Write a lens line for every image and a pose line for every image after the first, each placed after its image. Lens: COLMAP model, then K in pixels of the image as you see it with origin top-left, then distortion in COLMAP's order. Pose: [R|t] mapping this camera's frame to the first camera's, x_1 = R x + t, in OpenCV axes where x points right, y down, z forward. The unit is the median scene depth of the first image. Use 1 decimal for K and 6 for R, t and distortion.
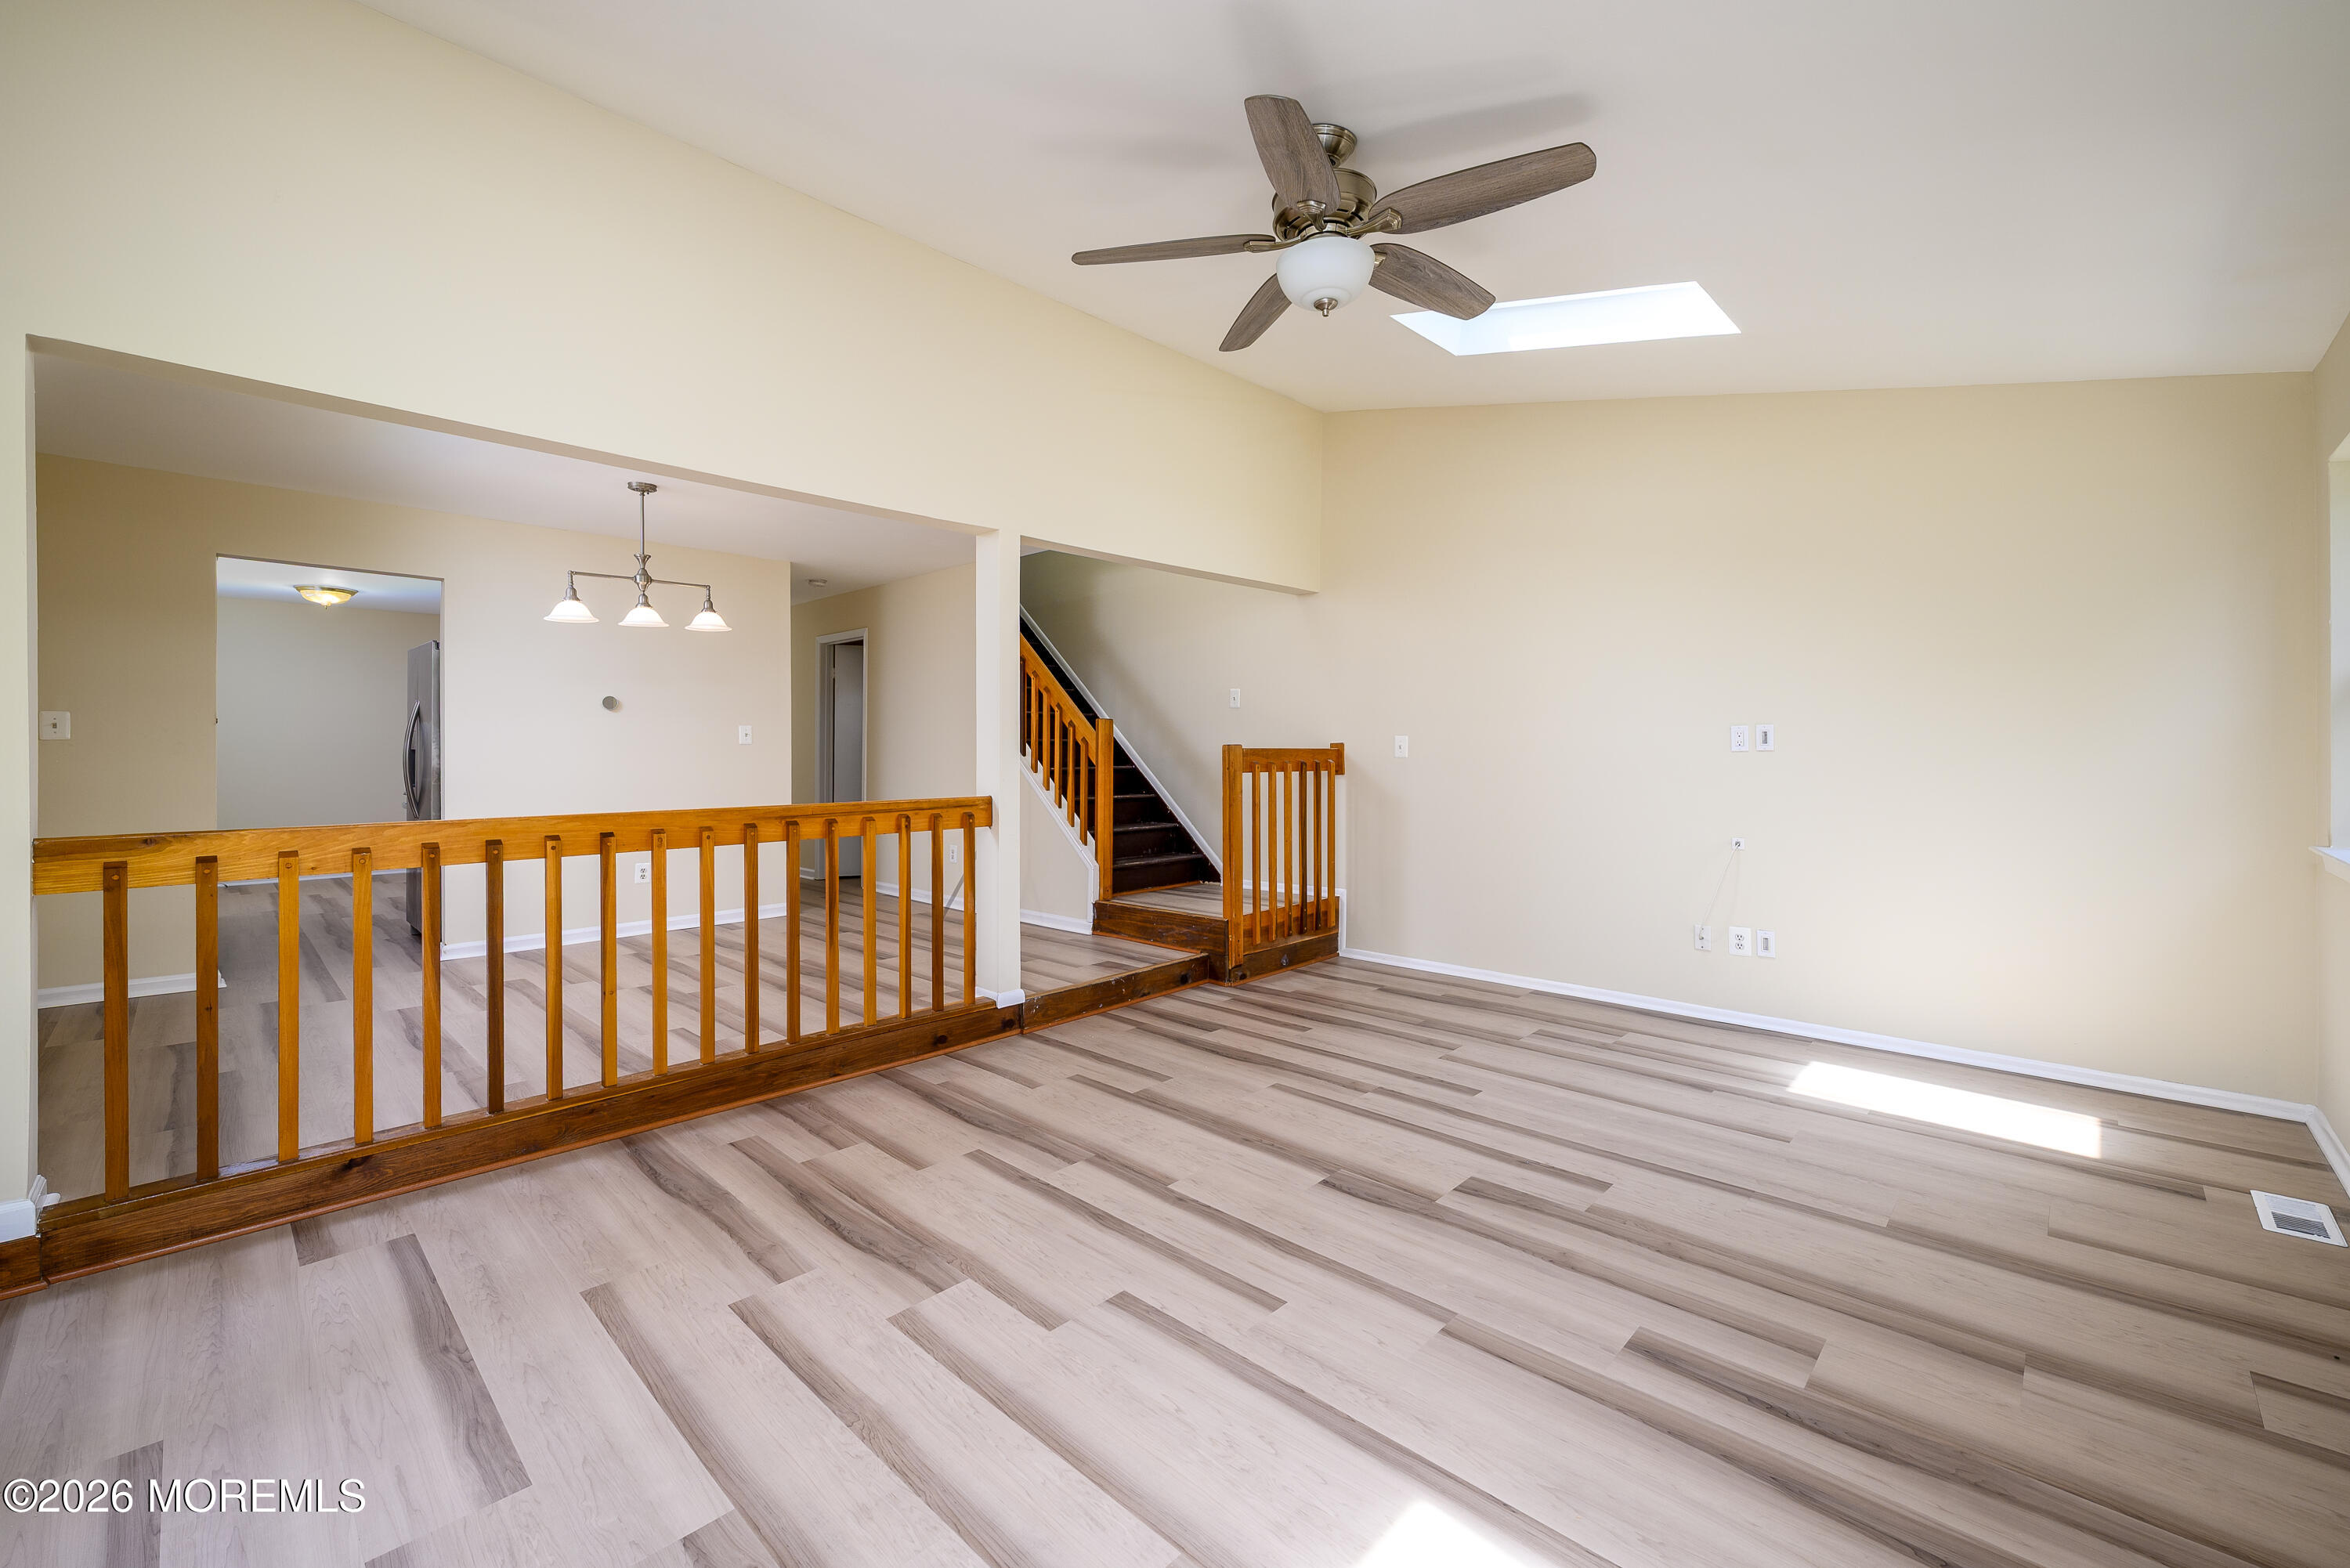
lens RADIAL K [[947.9, 0, 1173.3], [0, 947.9, 753.3], [0, 0, 1]] dist [0.000525, 0.000210]
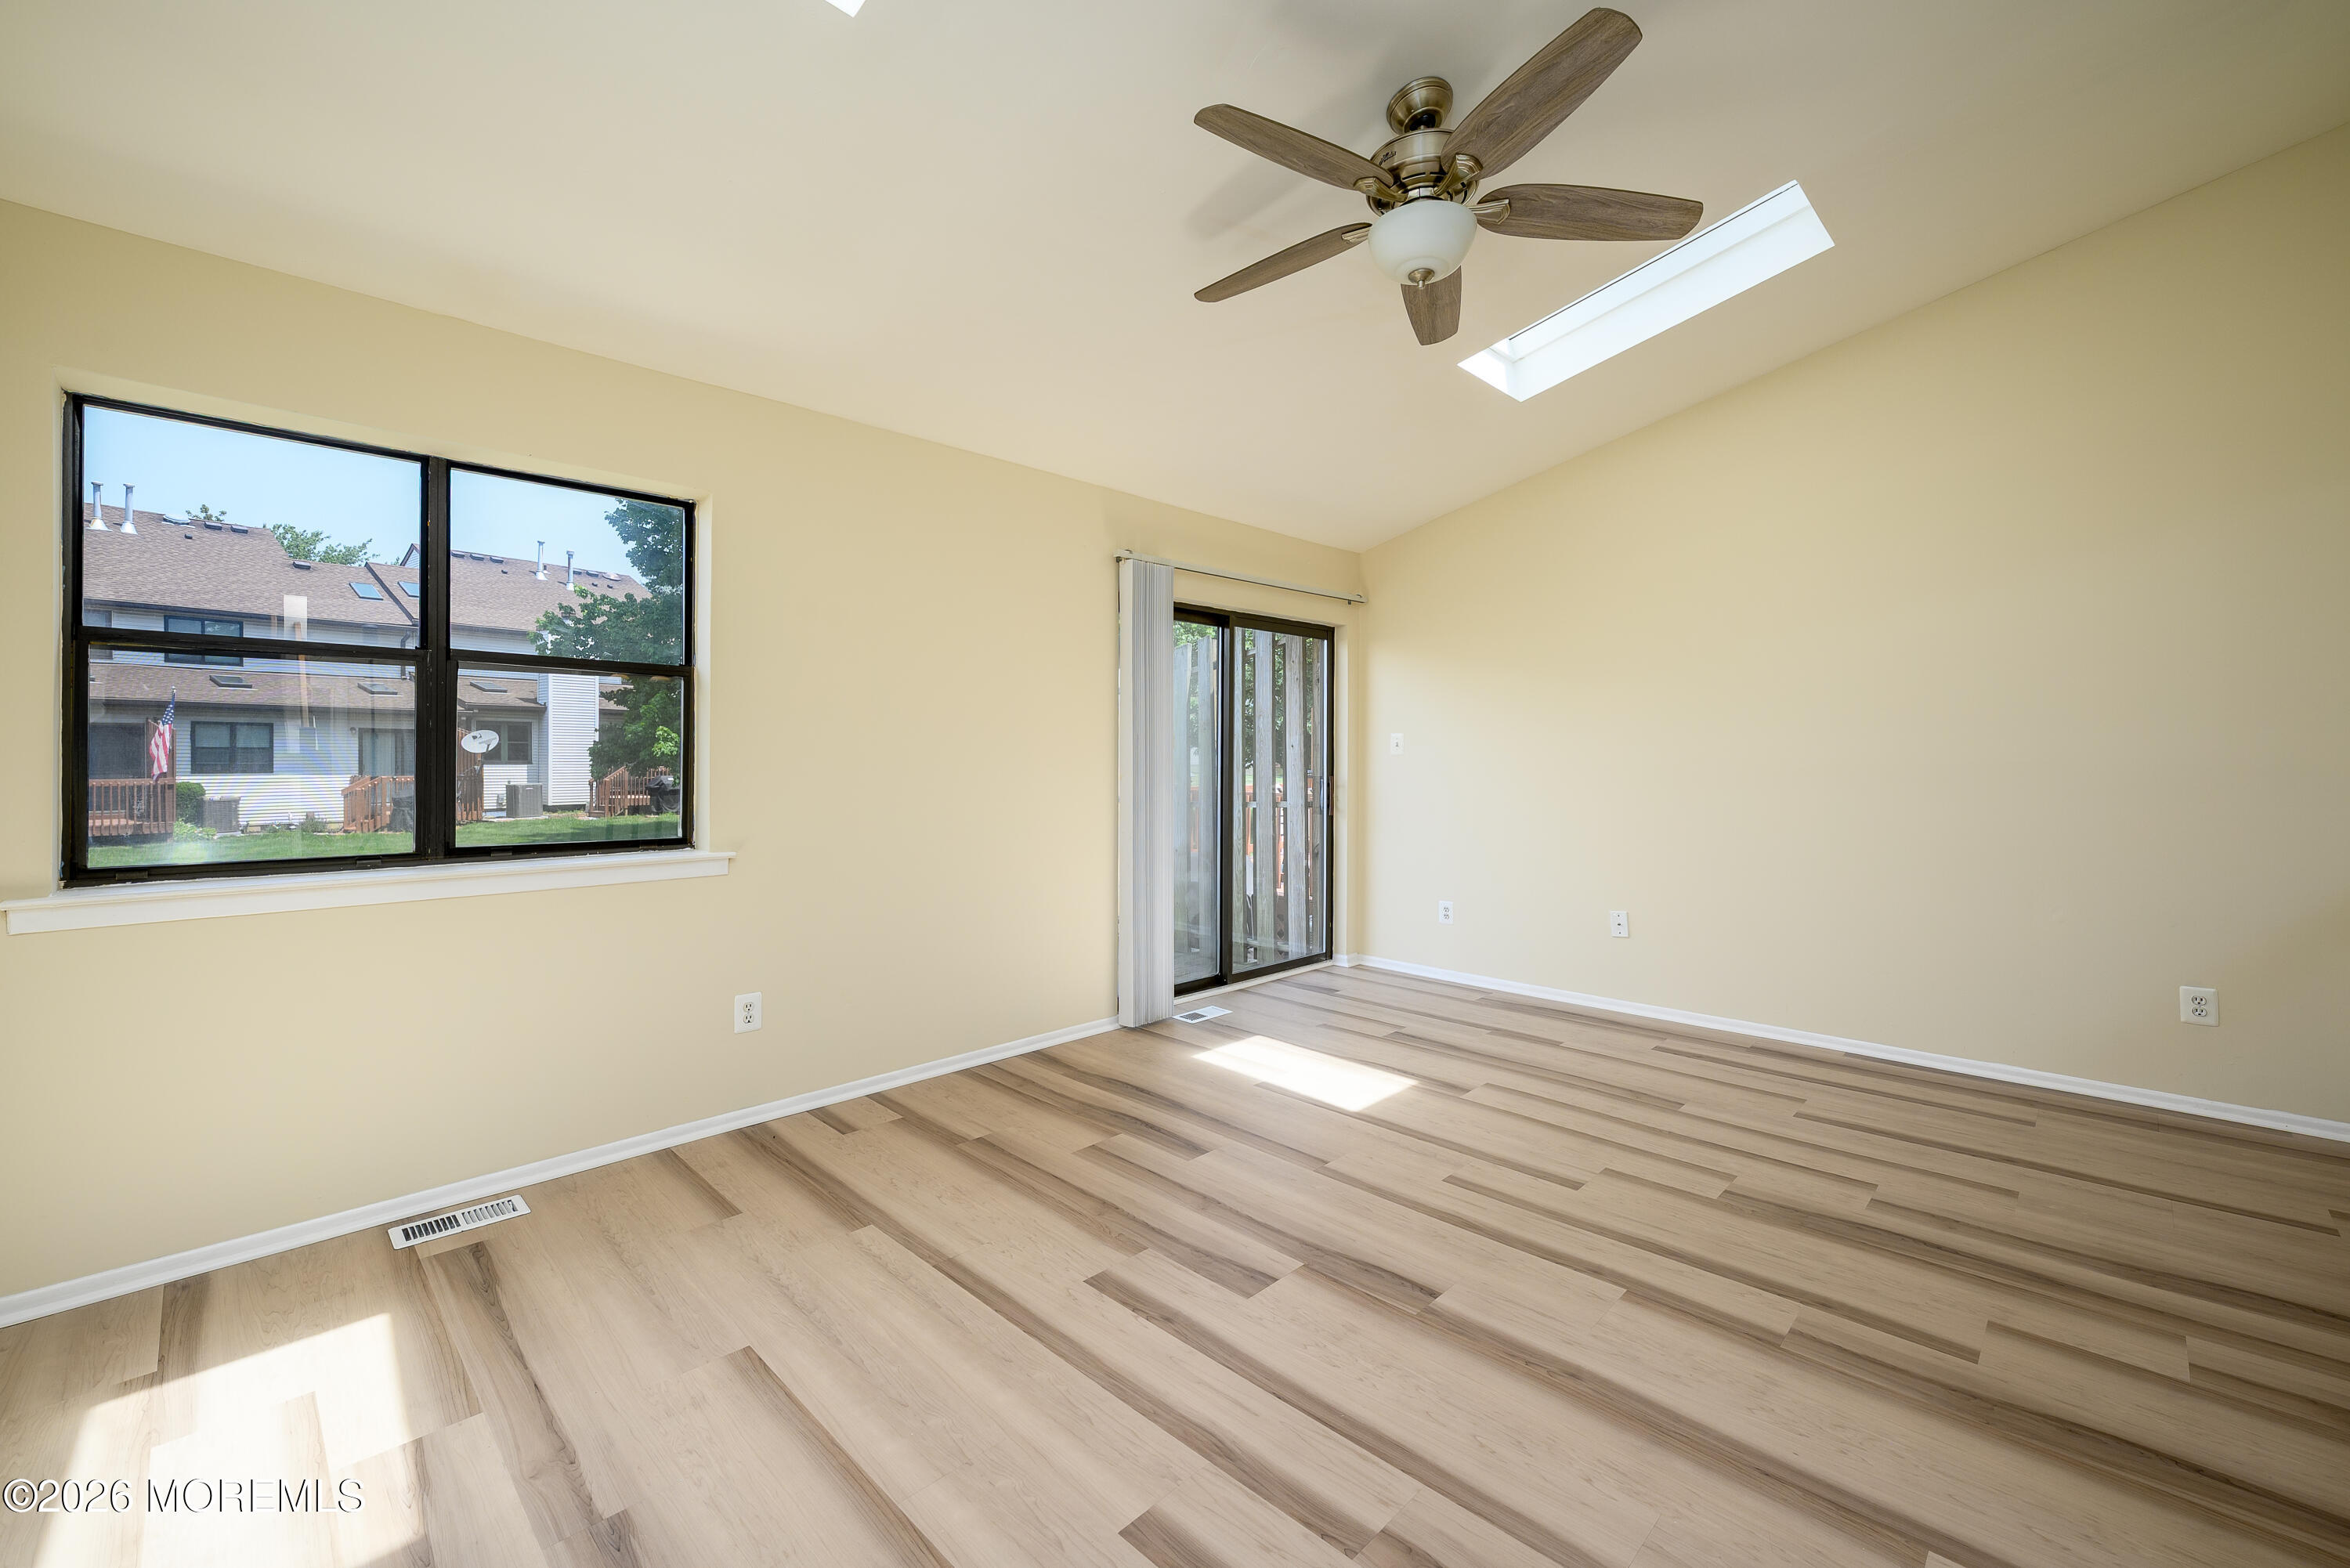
lens RADIAL K [[955.0, 0, 1166.1], [0, 955.0, 760.2], [0, 0, 1]] dist [0.000865, -0.000086]
pose [[-0.999877, 0.005072, 0.014810, 0.368778], [0.005145, 0.999975, 0.004893, -0.004629], [-0.014785, 0.004968, -0.999878, 1.792388]]
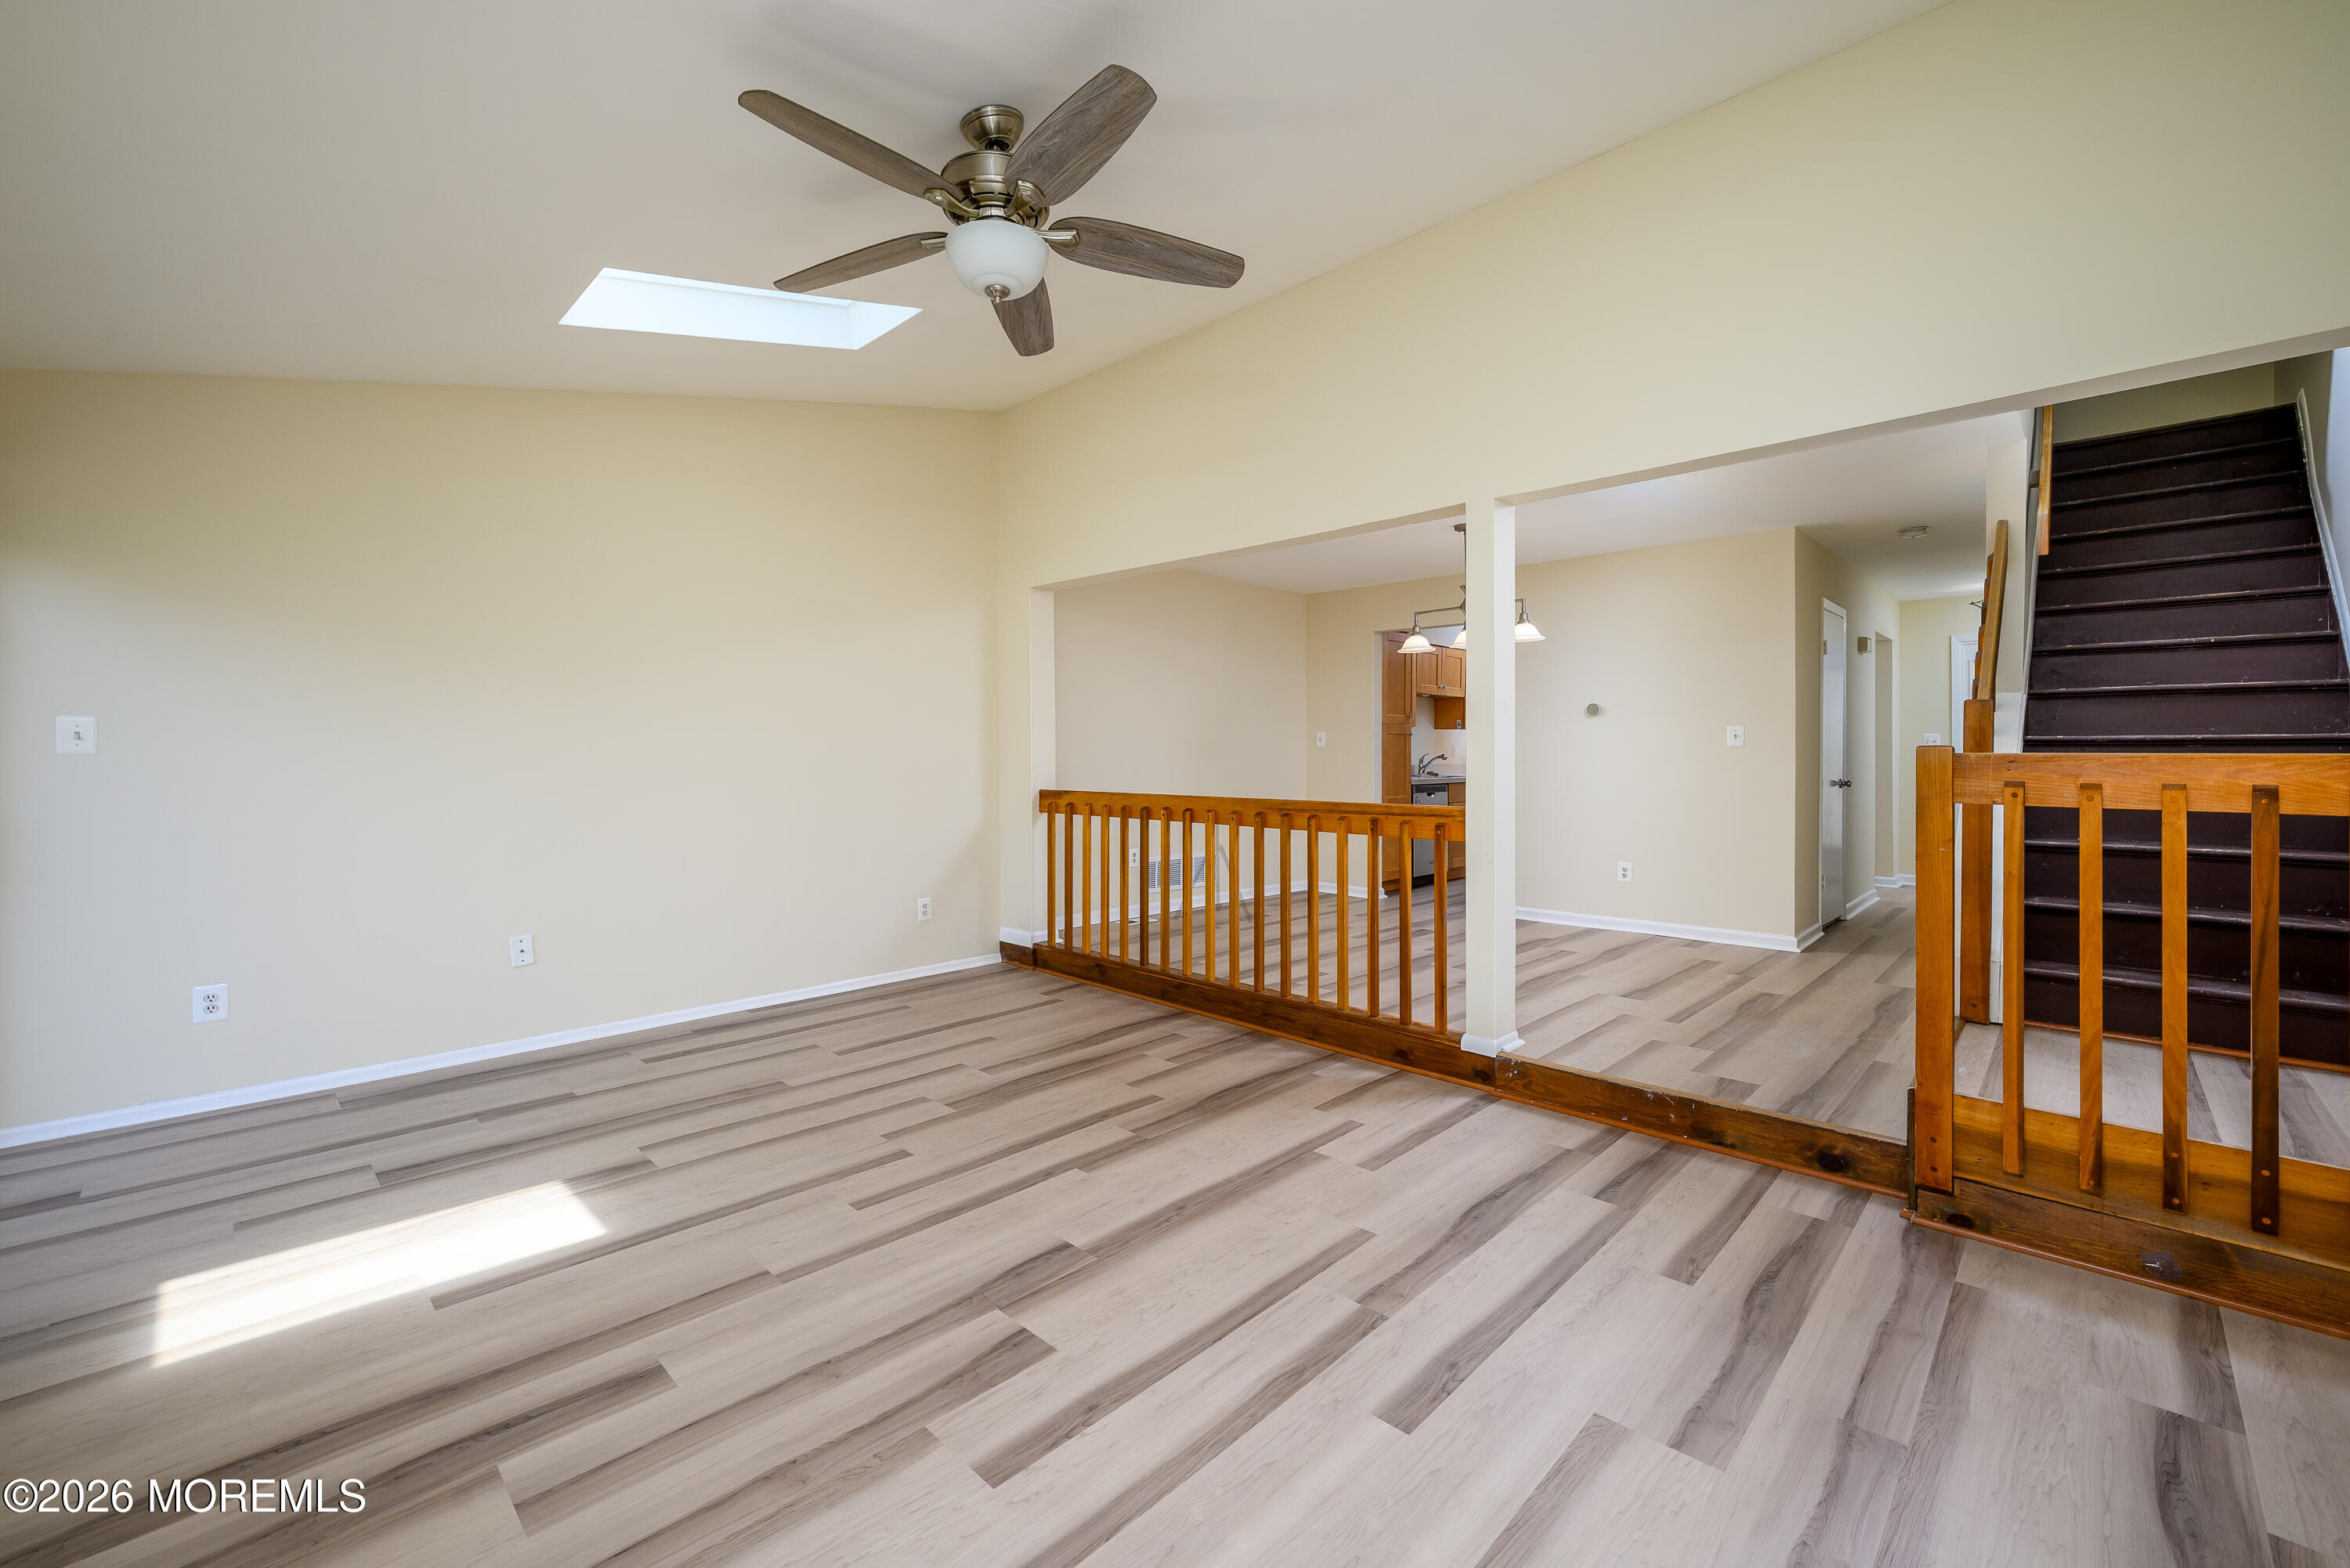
lens RADIAL K [[955.0, 0, 1166.1], [0, 955.0, 760.2], [0, 0, 1]] dist [0.000865, -0.000086]
pose [[-0.008925, 0.009762, -0.999913, 1.036038], [-0.002288, 0.999950, 0.009783, -0.009287], [0.999958, 0.002375, -0.008902, 1.089027]]
